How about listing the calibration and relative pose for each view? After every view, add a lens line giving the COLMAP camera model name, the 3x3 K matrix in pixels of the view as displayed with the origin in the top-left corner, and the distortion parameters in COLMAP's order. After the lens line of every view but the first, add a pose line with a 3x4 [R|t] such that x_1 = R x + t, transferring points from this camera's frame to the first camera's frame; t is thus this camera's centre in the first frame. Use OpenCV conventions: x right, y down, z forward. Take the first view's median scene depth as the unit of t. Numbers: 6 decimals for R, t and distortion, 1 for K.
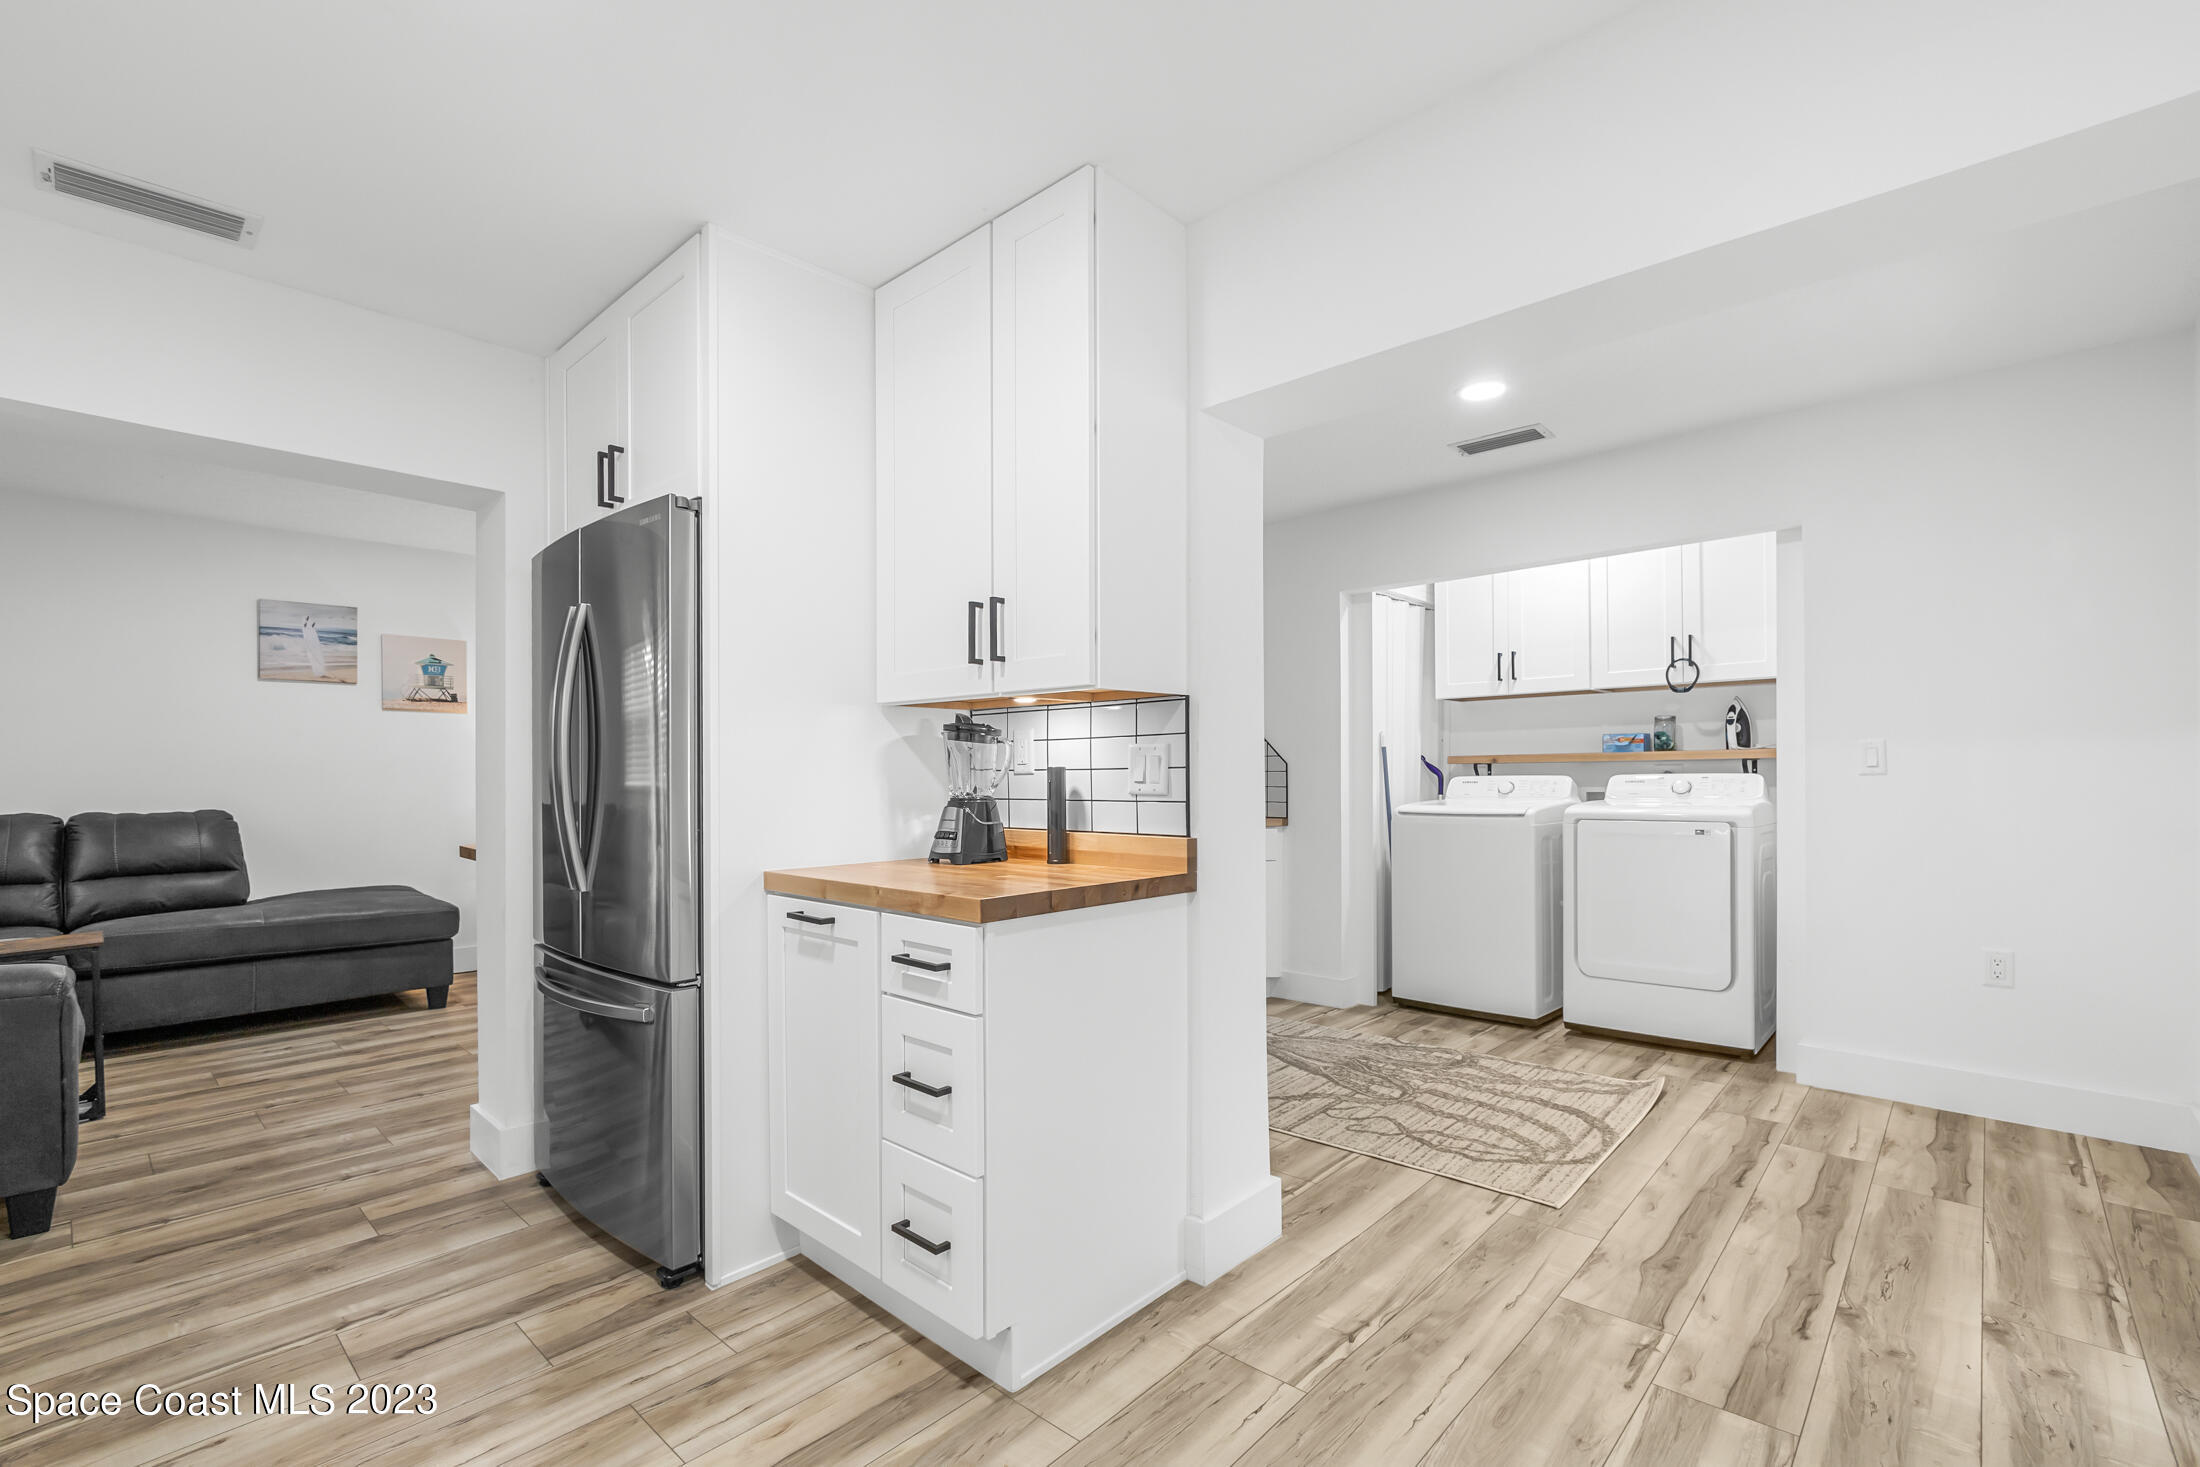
lens RADIAL K [[949.6, 0, 1062.3], [0, 949.6, 774.7], [0, 0, 1]] dist [-0.006063, 0.000083]
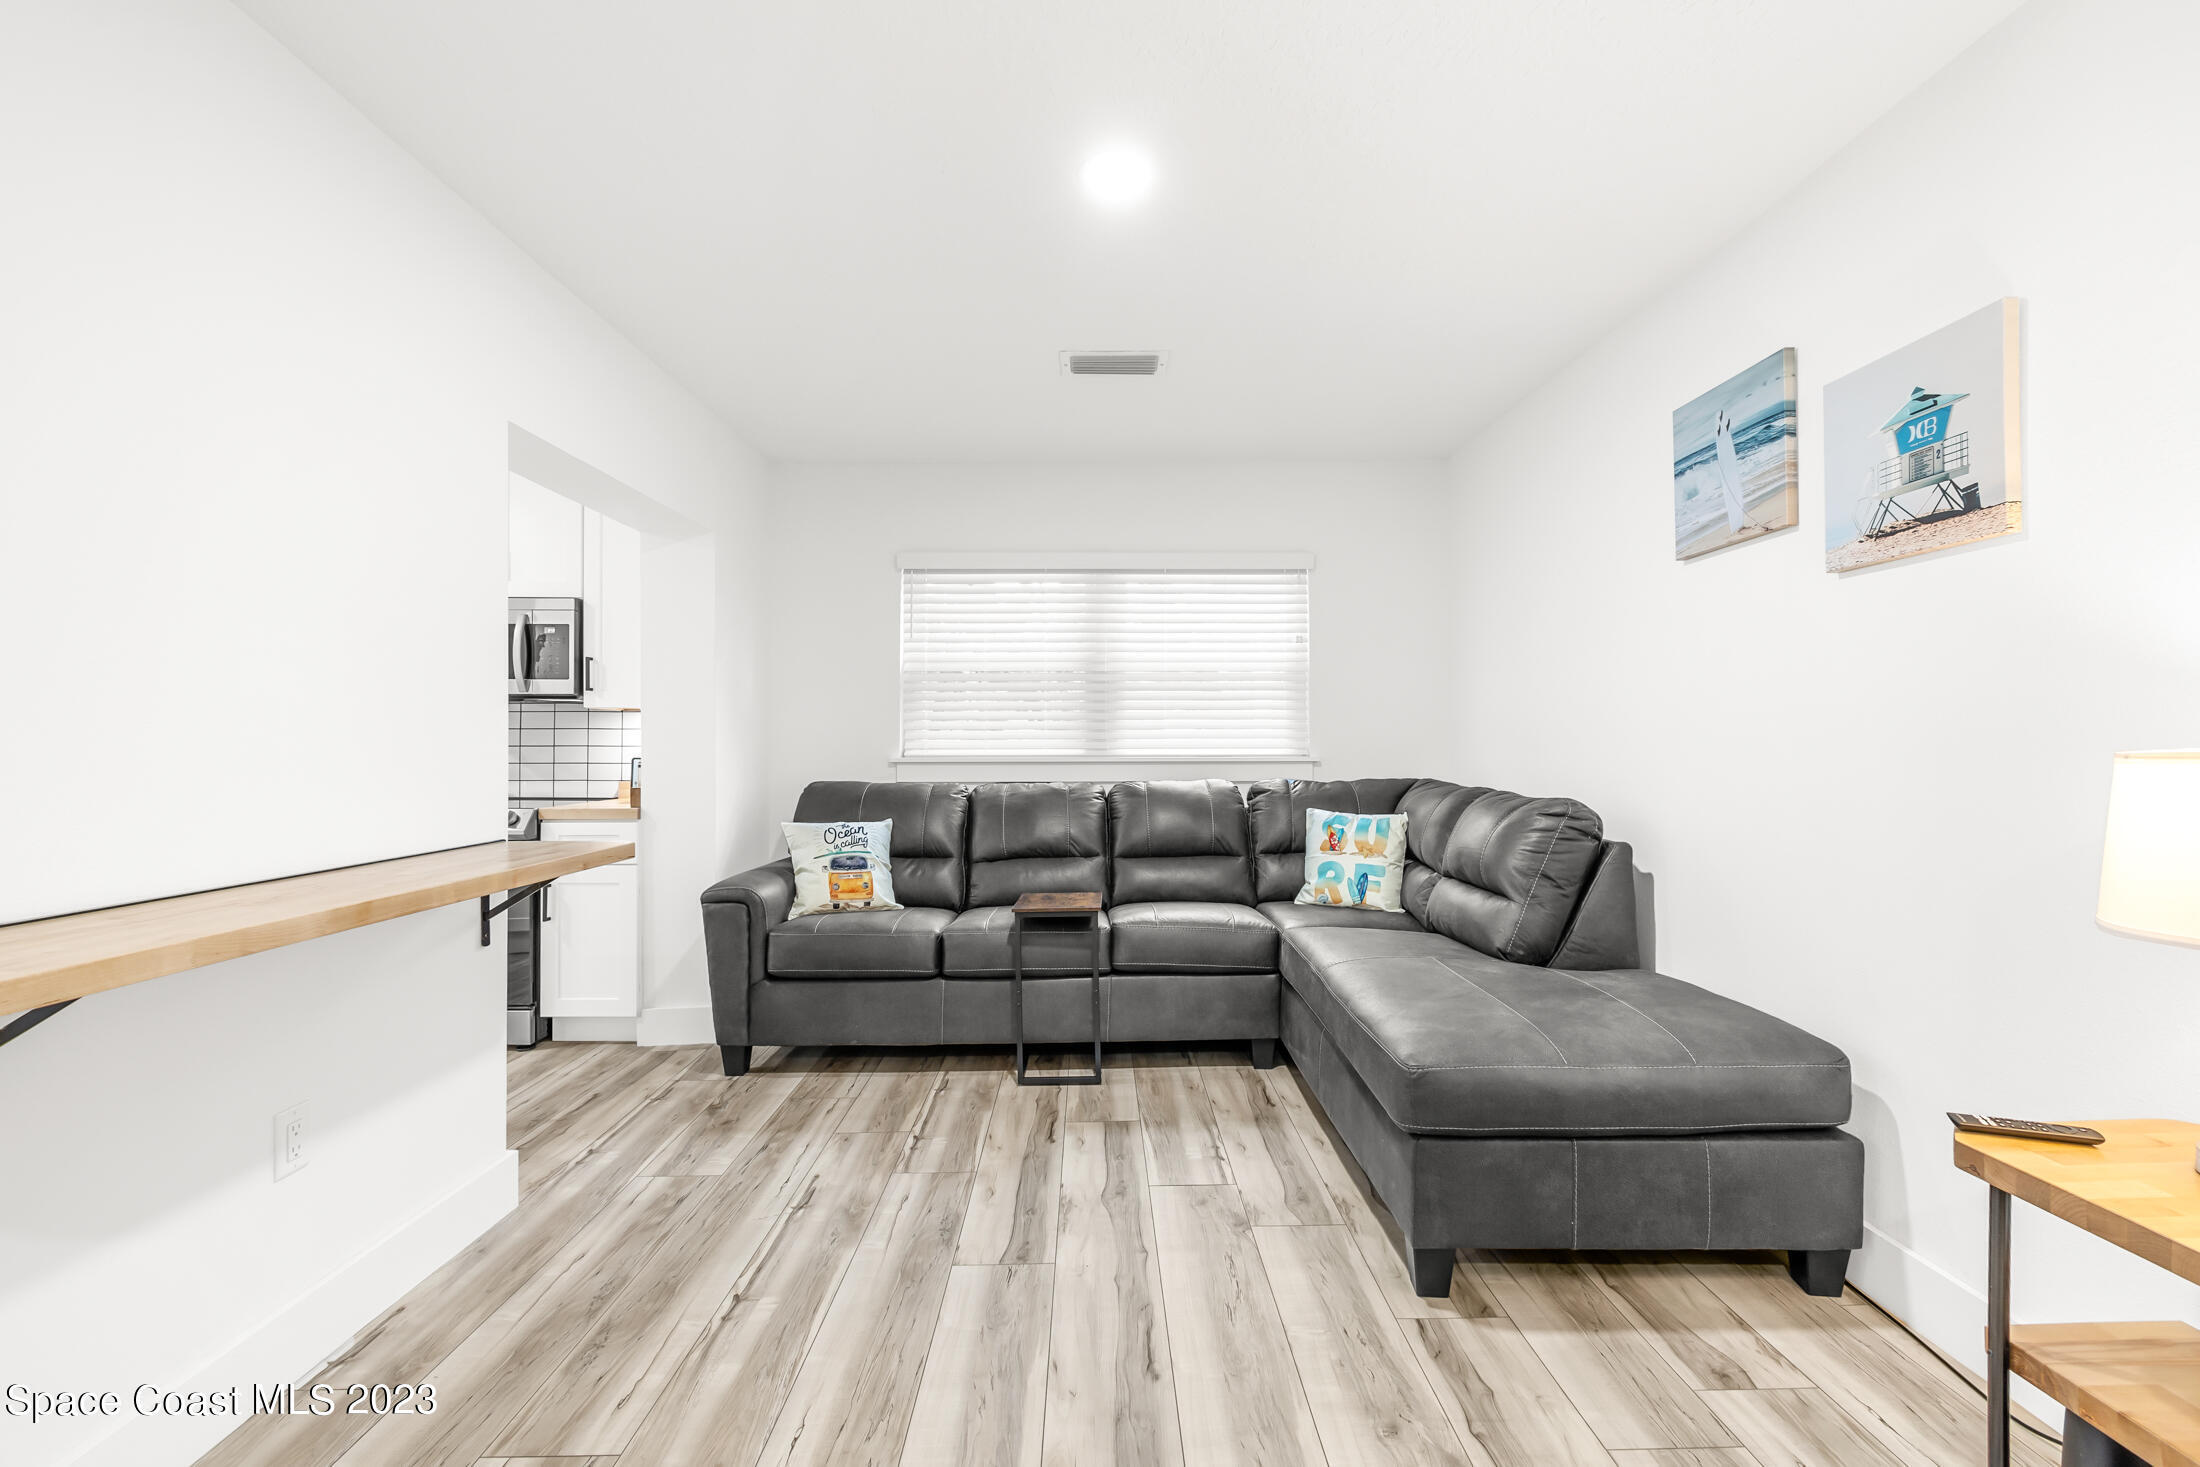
lens RADIAL K [[949.6, 0, 1107.9], [0, 949.6, 739.8], [0, 0, 1]] dist [-0.006063, 0.000083]
pose [[-0.710752, 0.002377, -0.703438, -0.350647], [-0.000053, 0.999994, 0.003433, -0.003965], [0.703442, 0.002477, -0.710748, 1.631777]]
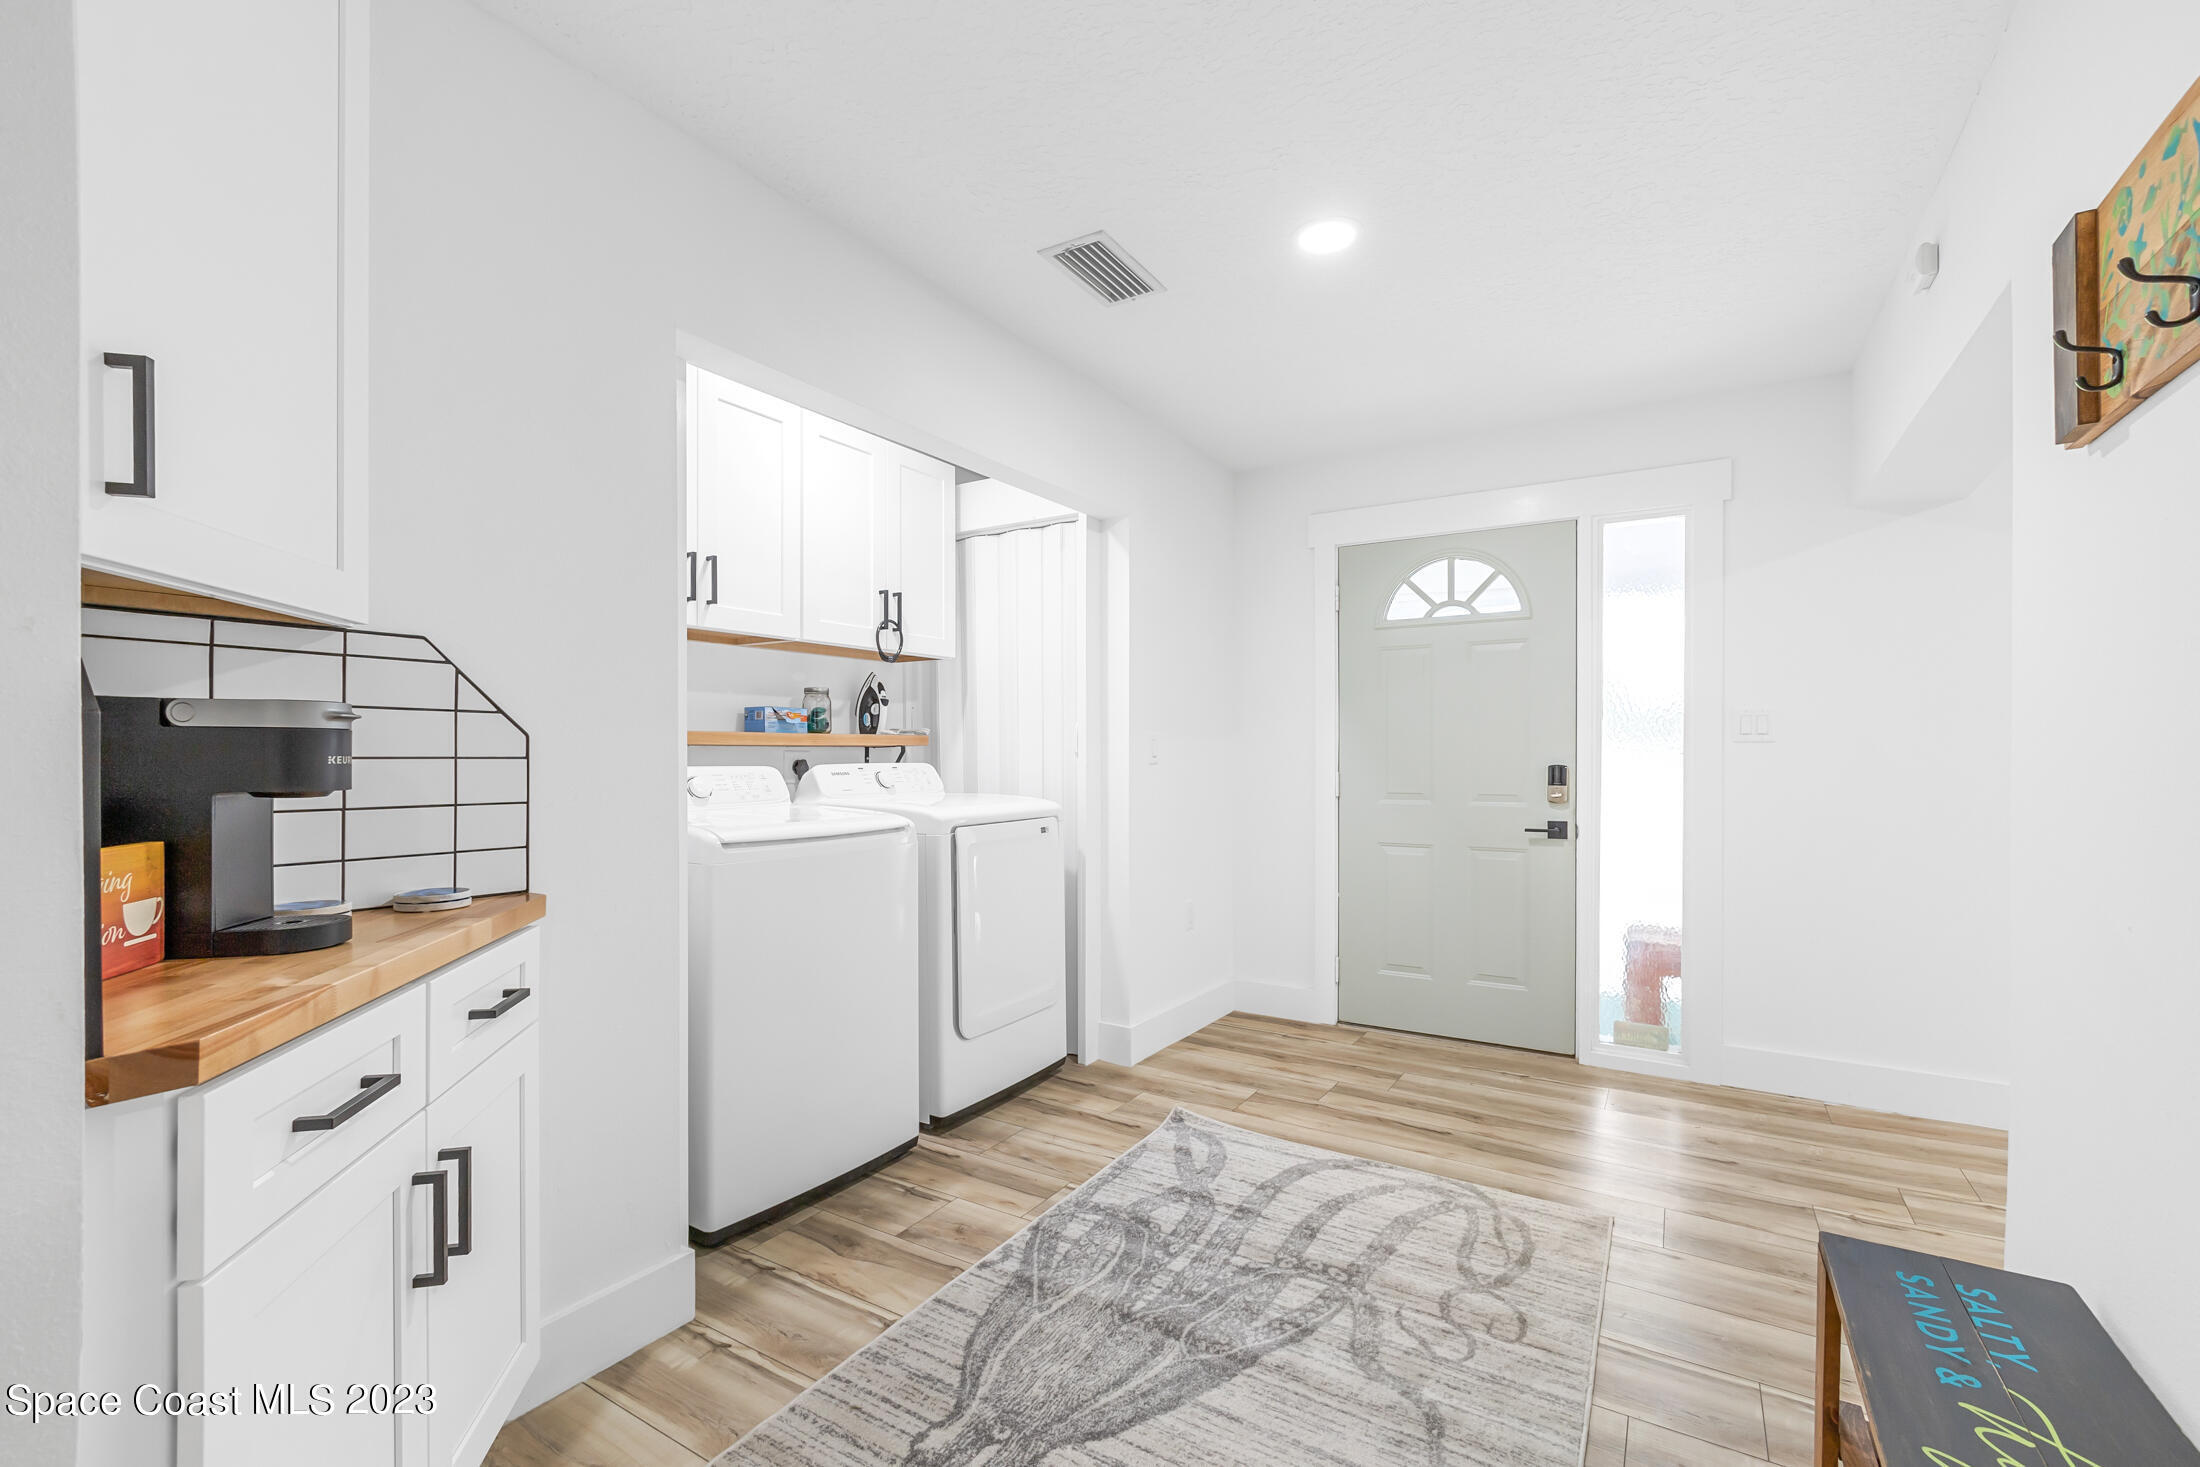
lens RADIAL K [[949.6, 0, 1106.7], [0, 949.6, 753.1], [0, 0, 1]] dist [-0.006063, 0.000083]
pose [[-0.215049, 0.009235, 0.976560, -0.213699], [0.005005, 0.999953, -0.008354, -0.002506], [-0.976590, 0.003092, -0.215085, 1.216985]]
